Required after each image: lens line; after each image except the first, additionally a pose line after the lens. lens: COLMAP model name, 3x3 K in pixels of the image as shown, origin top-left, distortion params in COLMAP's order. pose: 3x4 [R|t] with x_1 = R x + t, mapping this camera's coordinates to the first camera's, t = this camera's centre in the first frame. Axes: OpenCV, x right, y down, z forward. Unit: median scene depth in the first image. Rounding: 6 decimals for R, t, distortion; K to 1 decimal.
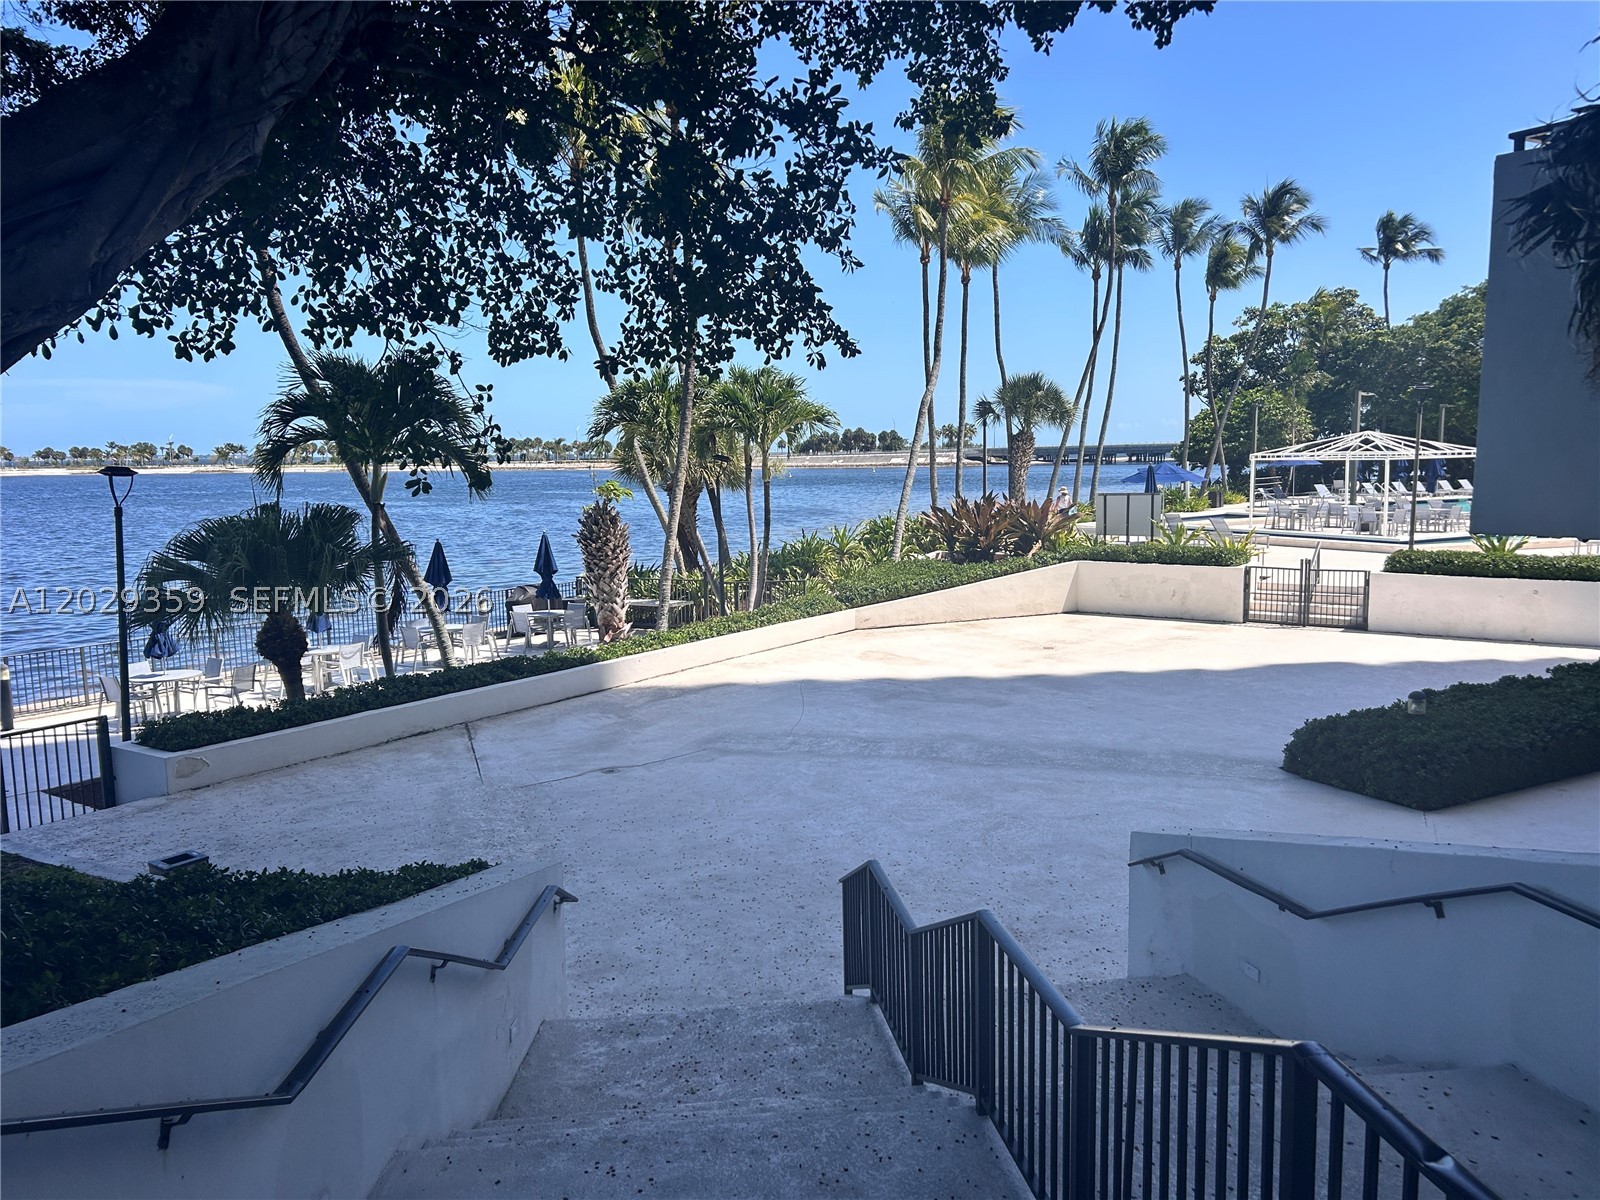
lens RADIAL K [[1198.3, 0, 800.0], [0, 1198.3, 600.0], [0, 0, 1]] dist [-0.000063, -0.003512]
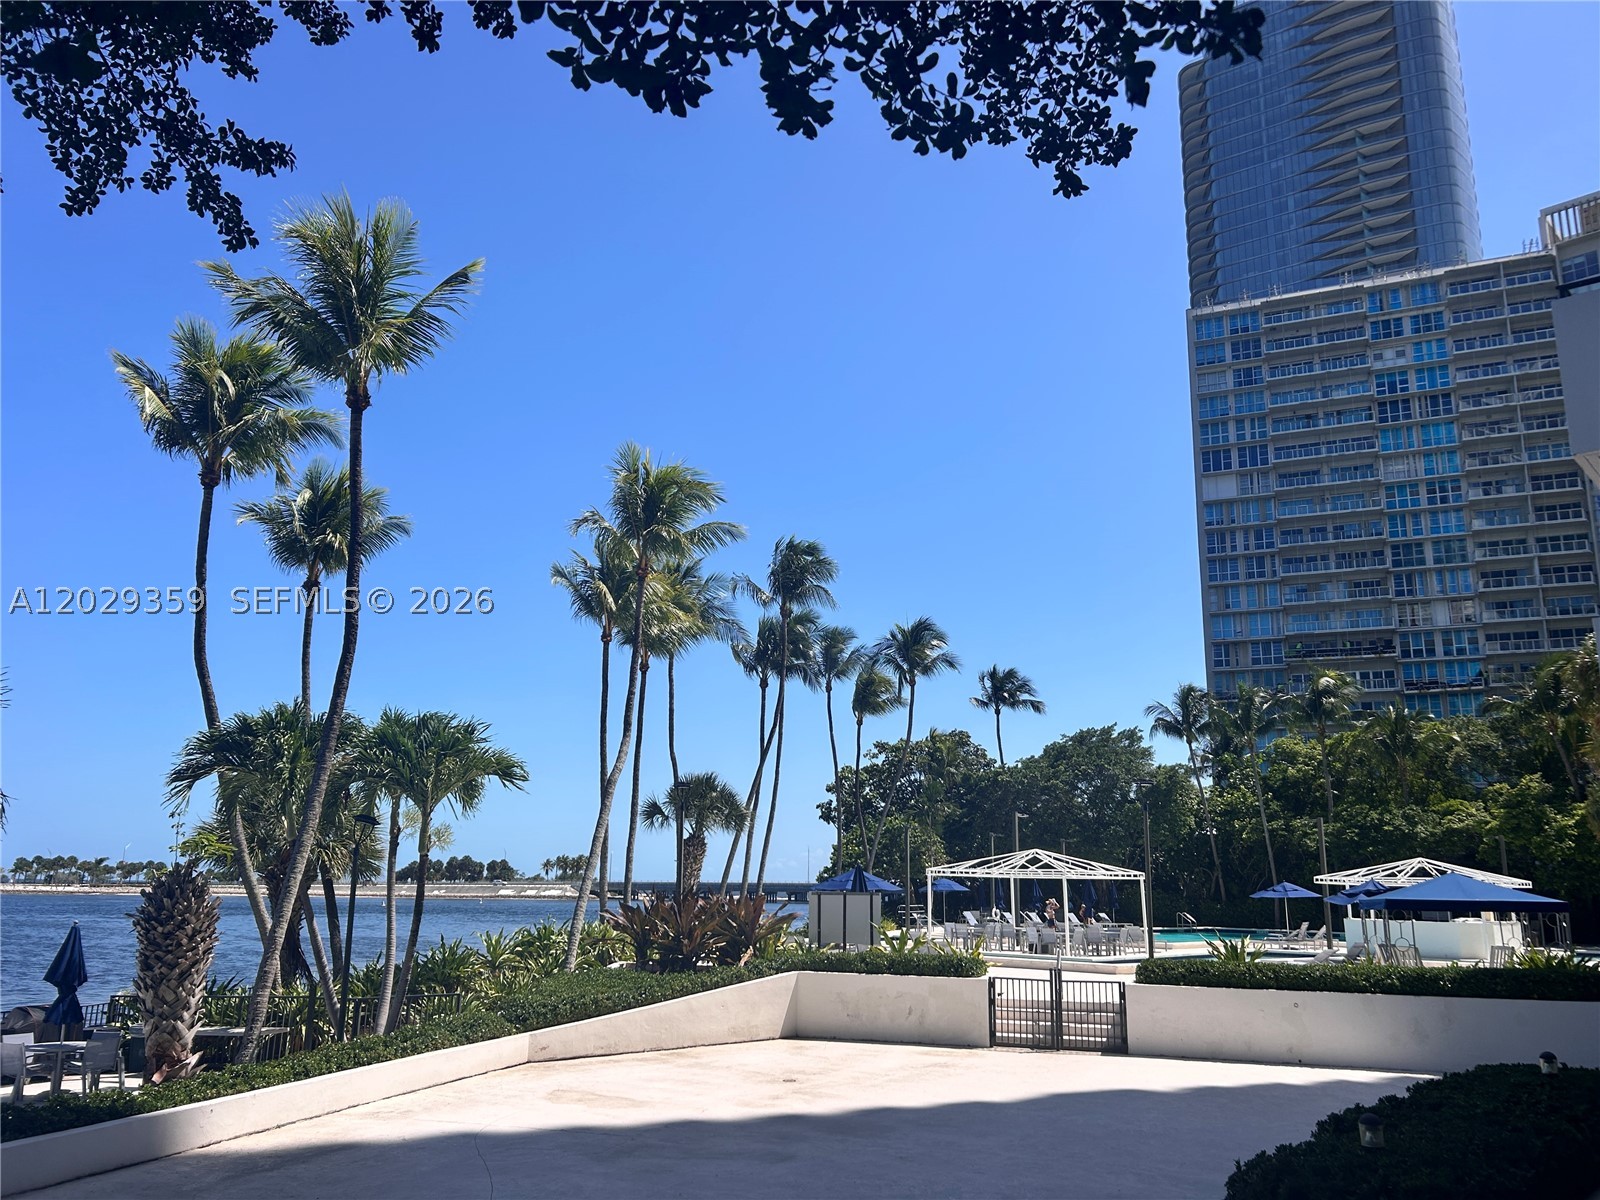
lens RADIAL K [[1163.7, 0, 803.9], [0, 1163.7, 622.7], [0, 0, 1]] dist [0.057944, -0.087182]
pose [[0.943643, 0.103211, 0.314460, -0.040991], [0.011813, 0.939023, -0.343652, 0.017394], [-0.330754, 0.328000, 0.884883, 0.175516]]
